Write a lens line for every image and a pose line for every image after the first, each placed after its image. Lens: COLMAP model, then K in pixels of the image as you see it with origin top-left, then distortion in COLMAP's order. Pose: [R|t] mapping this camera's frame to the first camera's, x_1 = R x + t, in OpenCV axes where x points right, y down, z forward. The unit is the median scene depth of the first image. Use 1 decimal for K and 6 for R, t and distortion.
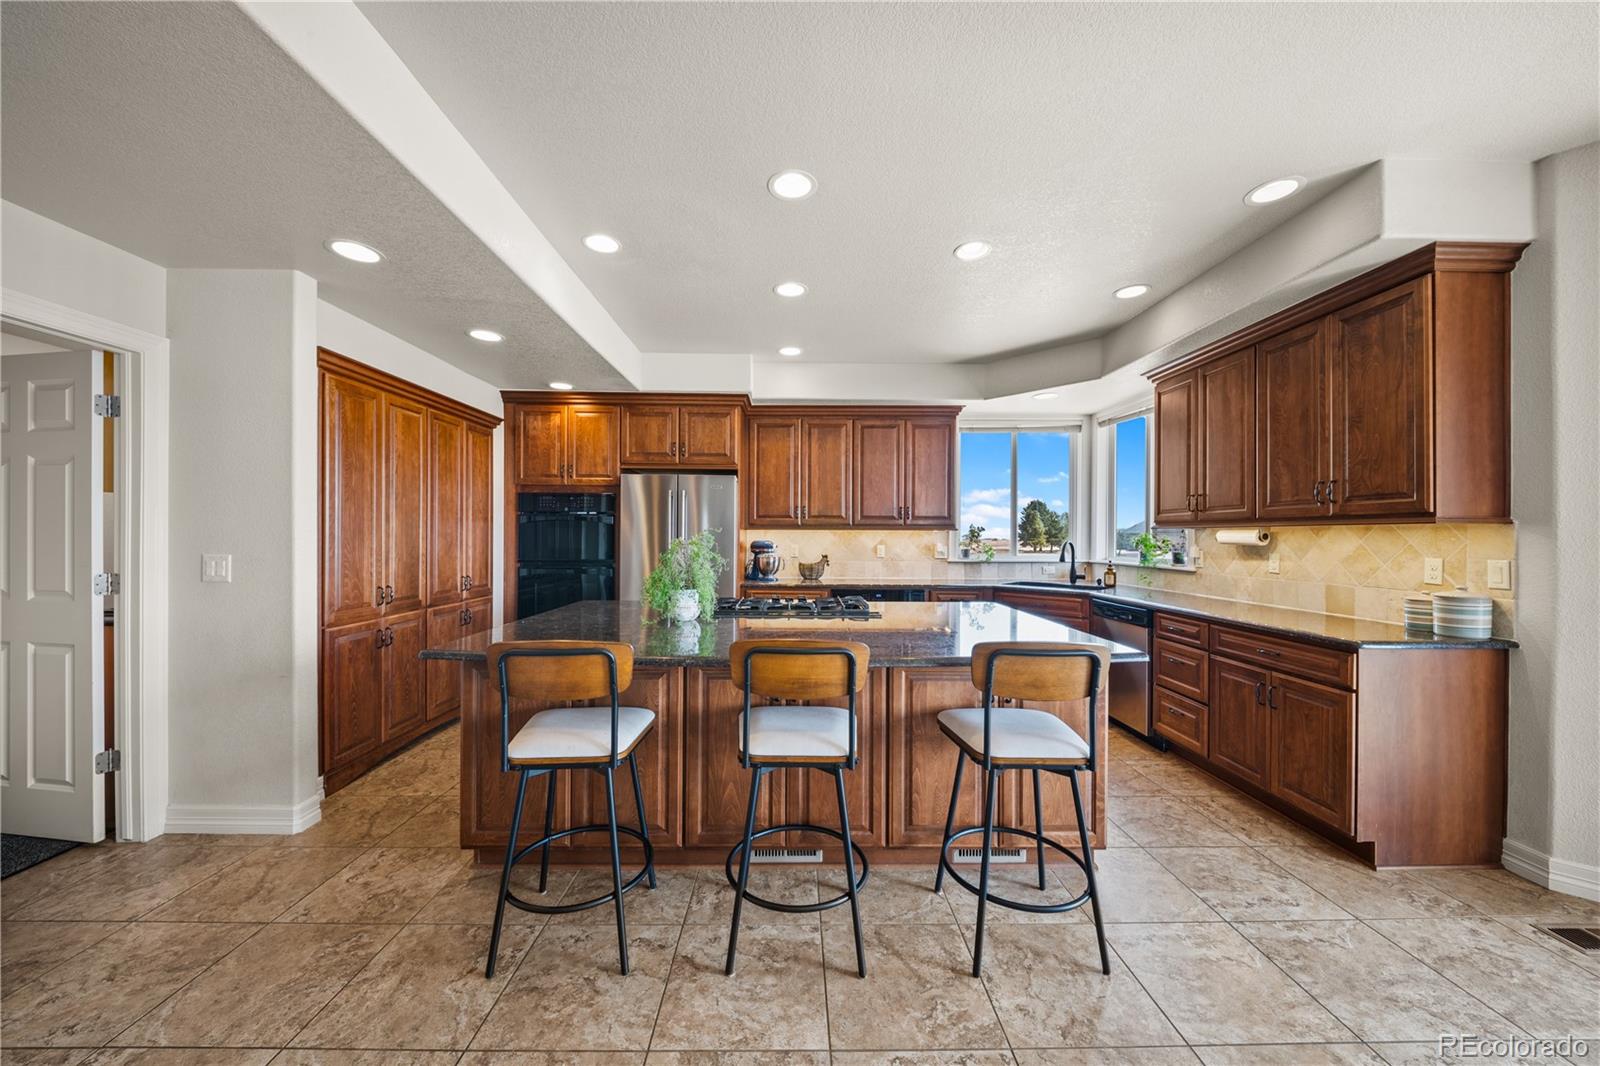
lens RADIAL K [[553.7, 0, 798.6], [0, 553.7, 537.6], [0, 0, 1]] dist [0.000611, -0.003473]
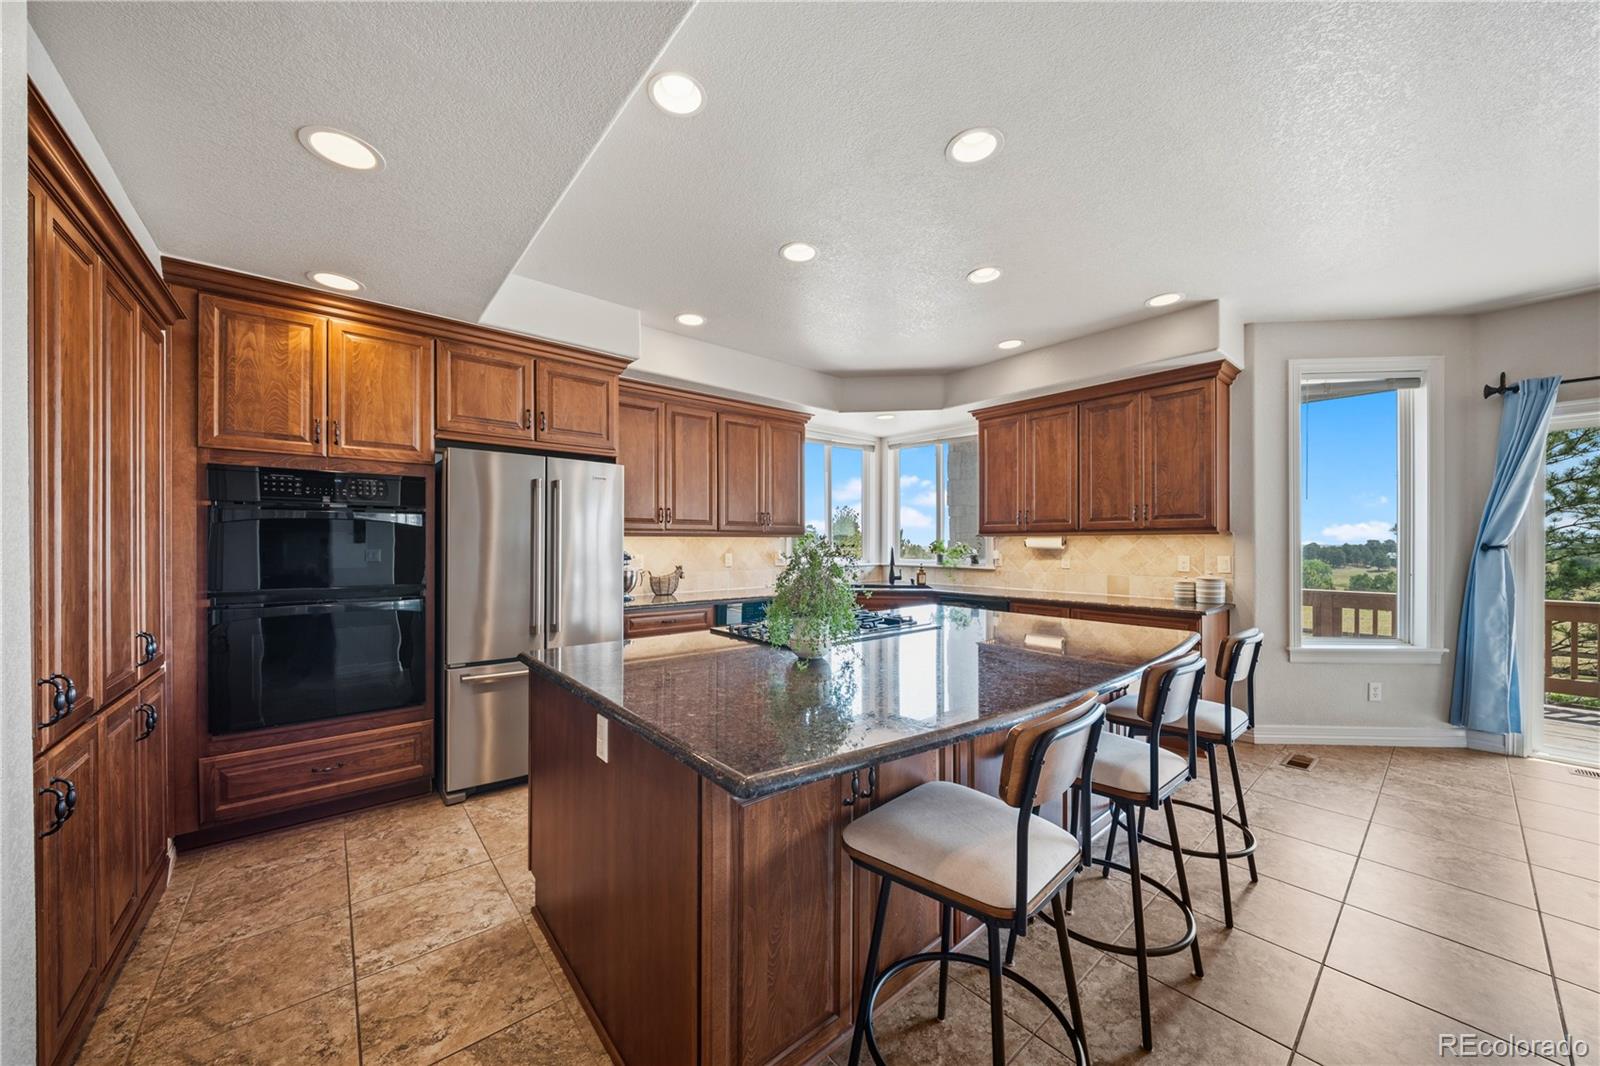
lens RADIAL K [[546.2, 0, 792.6], [0, 546.2, 545.7], [0, 0, 1]] dist [-0.009561, -0.000147]
pose [[0.778989, -0.008271, 0.626984, -0.464723], [0.006105, 0.999966, 0.005606, -0.004750], [-0.627008, -0.000539, 0.779012, 0.312281]]
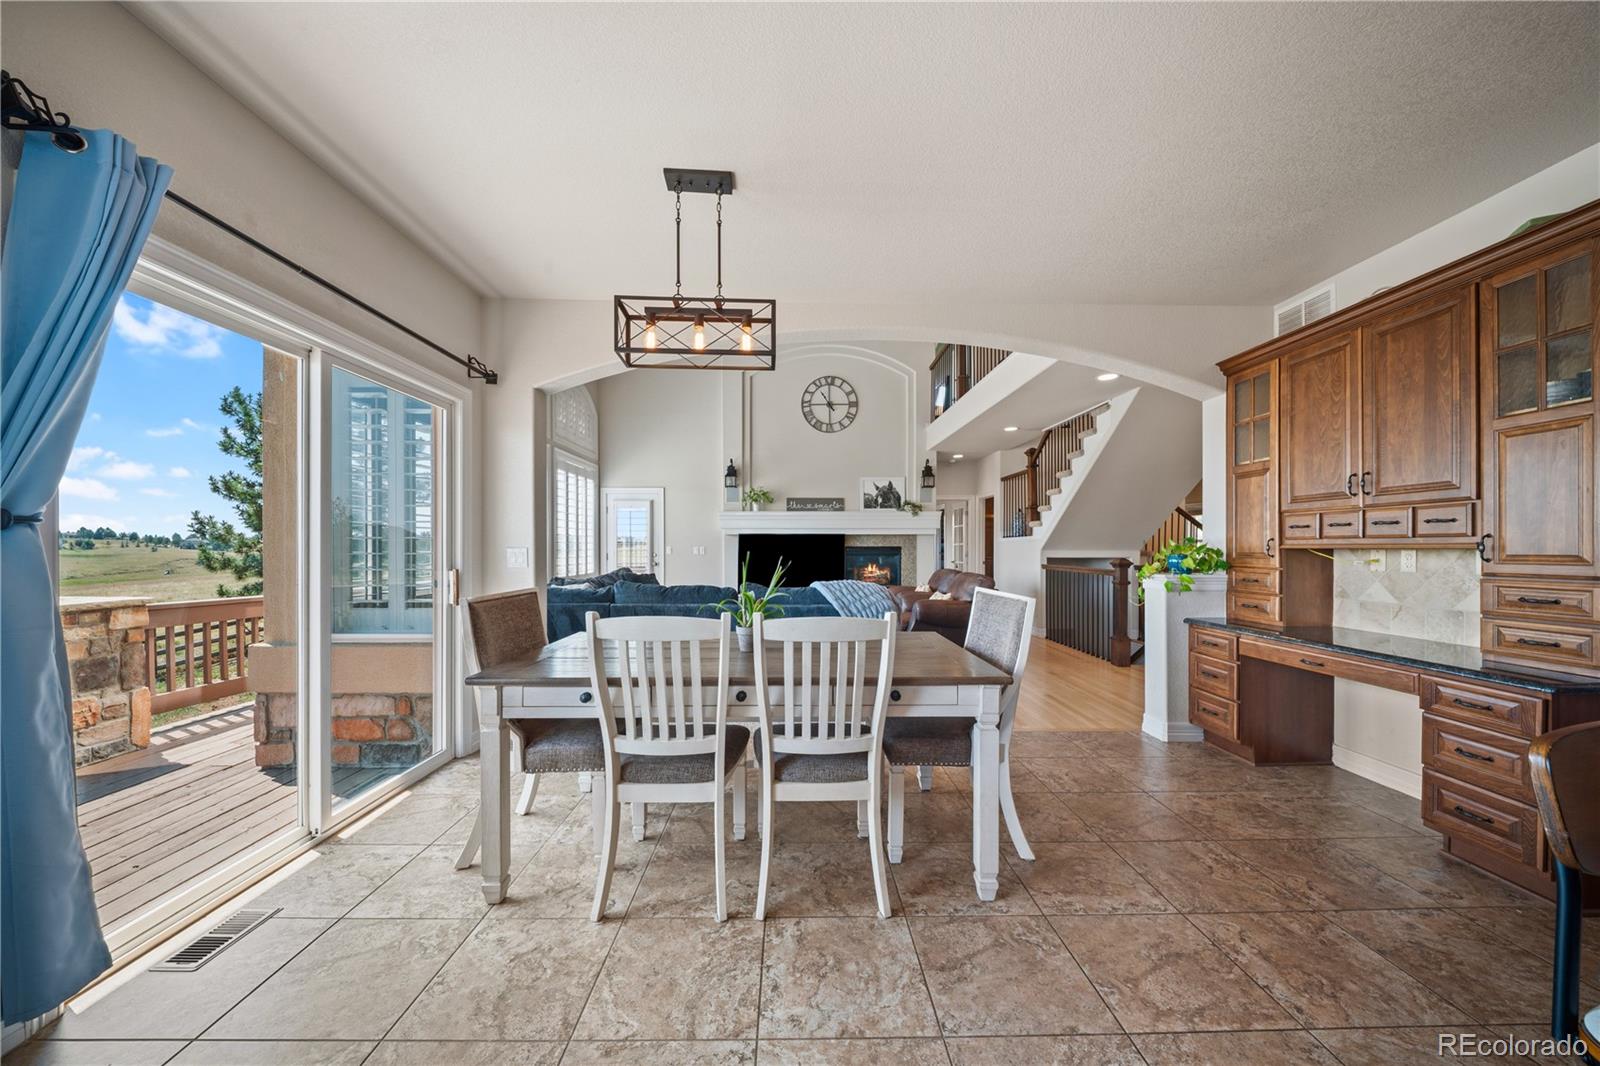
lens RADIAL K [[557.3, 0, 799.6], [0, 557.3, 543.5], [0, 0, 1]] dist [-0.001149, -0.001774]
pose [[-0.999965, -0.004906, -0.006763, 0.482430], [-0.004888, 0.999985, -0.002611, 0.022987], [0.006776, -0.002578, -0.999974, 0.624555]]
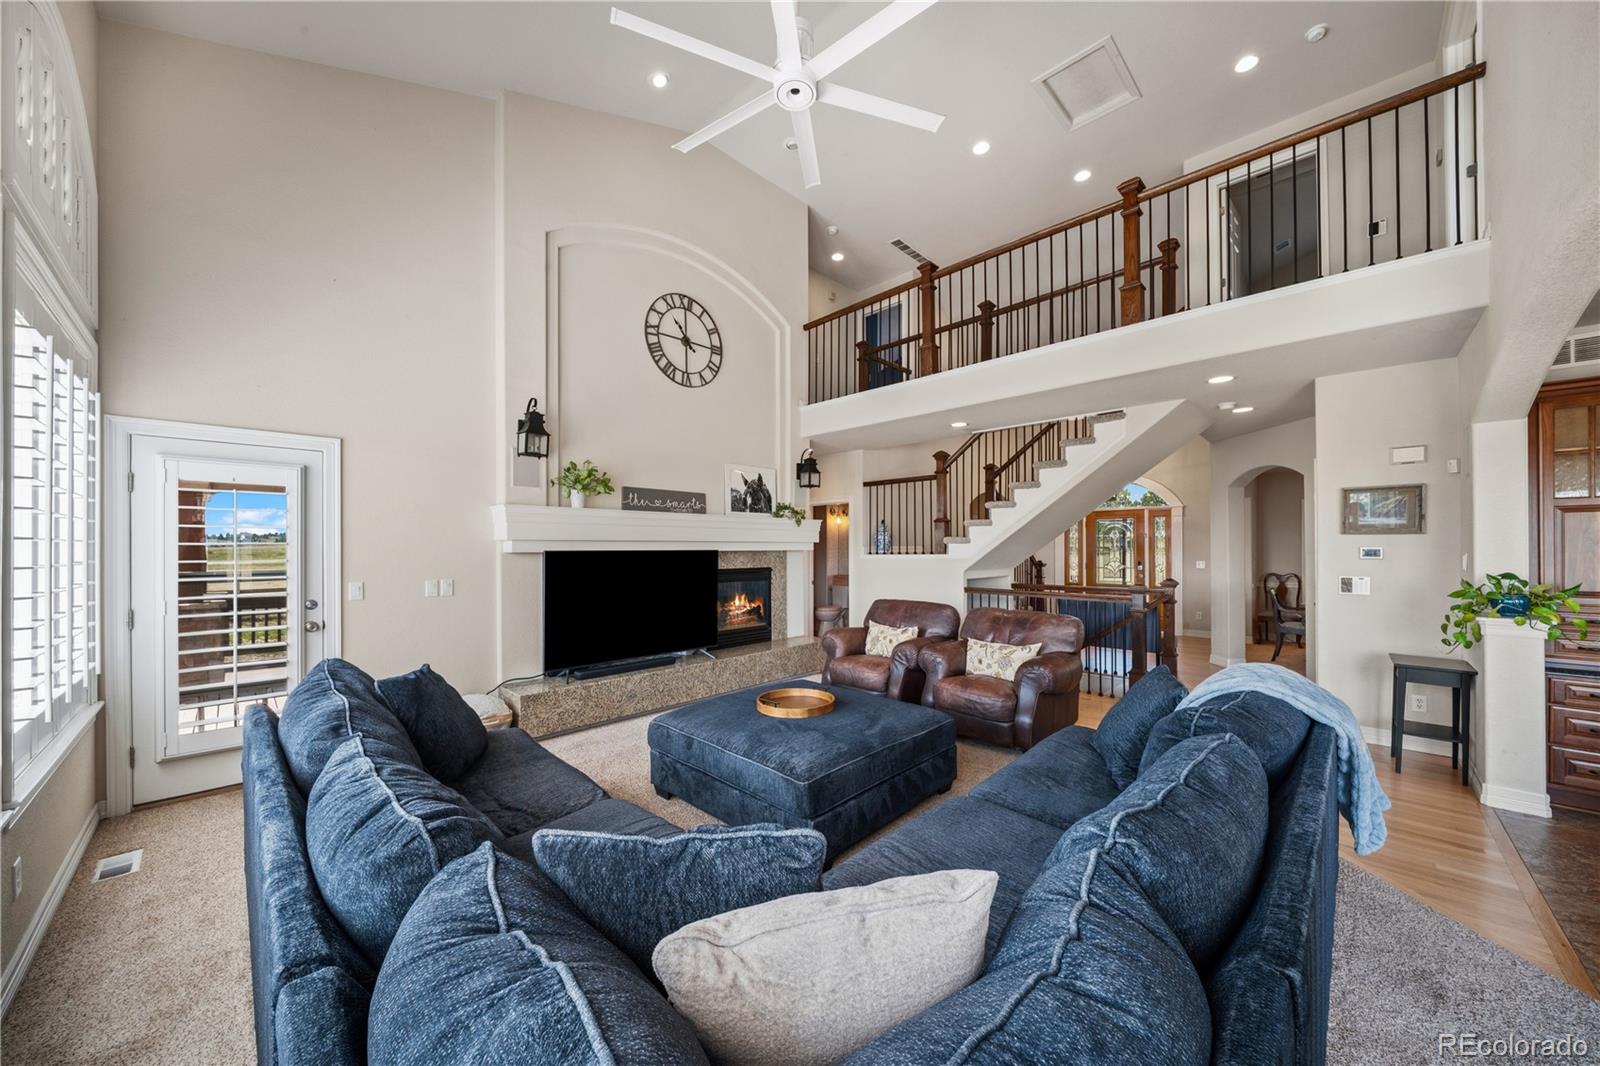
lens RADIAL K [[557.3, 0, 799.6], [0, 557.3, 543.5], [0, 0, 1]] dist [-0.001149, -0.001774]
pose [[-0.705860, -0.009883, -0.708283, 1.171671], [-0.003033, 0.999936, -0.010930, -0.026921], [0.708345, -0.005567, -0.705844, -0.509135]]
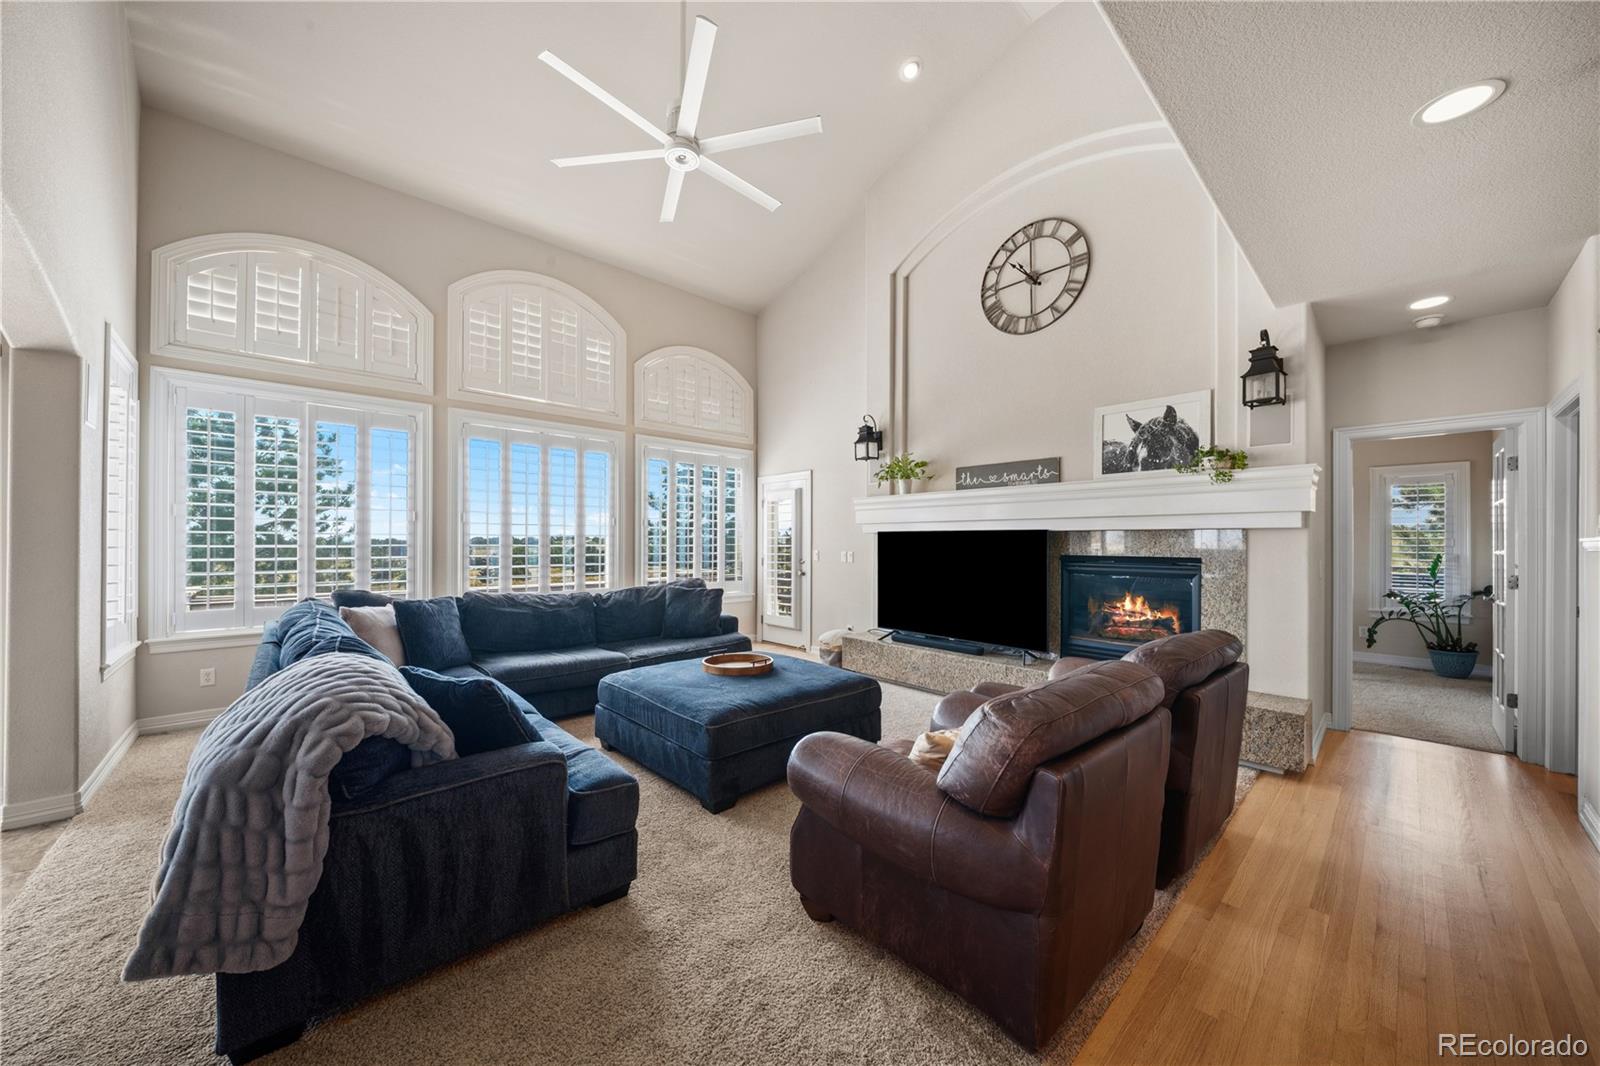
lens RADIAL K [[557.3, 0, 799.6], [0, 557.3, 543.5], [0, 0, 1]] dist [-0.001149, -0.001774]
pose [[-0.674787, -0.007413, 0.737975, -0.224029], [-0.003820, 0.999971, 0.006552, -0.000891], [-0.738002, 0.001602, -0.674796, -0.559054]]
